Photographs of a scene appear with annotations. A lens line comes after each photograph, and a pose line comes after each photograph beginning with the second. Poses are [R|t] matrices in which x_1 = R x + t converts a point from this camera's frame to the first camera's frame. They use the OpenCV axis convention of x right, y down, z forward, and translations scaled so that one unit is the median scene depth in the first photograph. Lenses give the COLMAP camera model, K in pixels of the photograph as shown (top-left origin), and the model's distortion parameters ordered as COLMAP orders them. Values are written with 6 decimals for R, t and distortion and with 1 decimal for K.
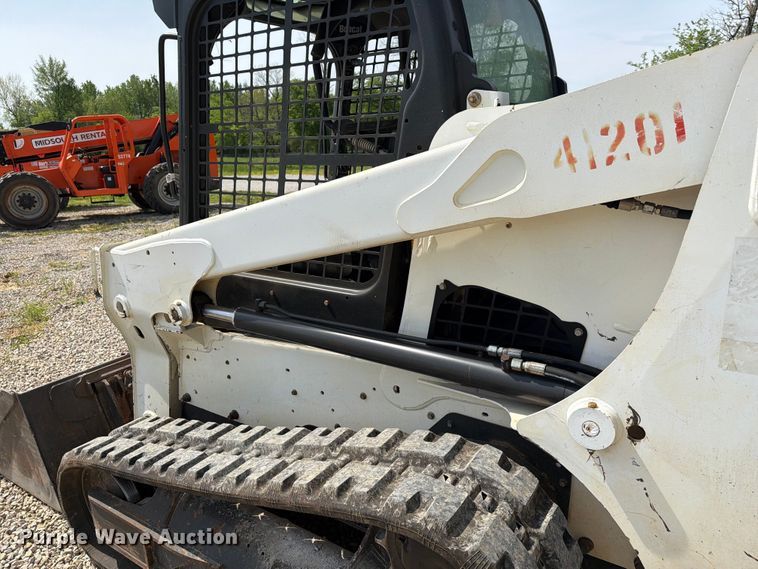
lens RADIAL K [[537.8, 0, 377.4], [0, 537.8, 288.9], [0, 0, 1]] dist [0.044547, -0.057206]
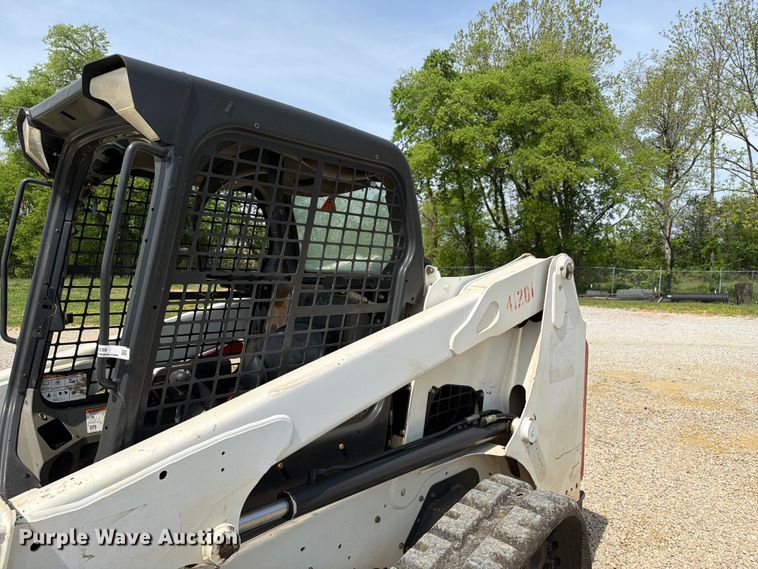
lens RADIAL K [[538.4, 0, 380.3], [0, 538.4, 284.5], [0, 0, 1]] dist [0.019387, -0.017411]
pose [[0.164362, 0.000258, 0.986400, -0.996026], [0.233732, 0.971511, -0.039200, -0.195932], [-0.958308, 0.236996, 0.159619, 0.636904]]
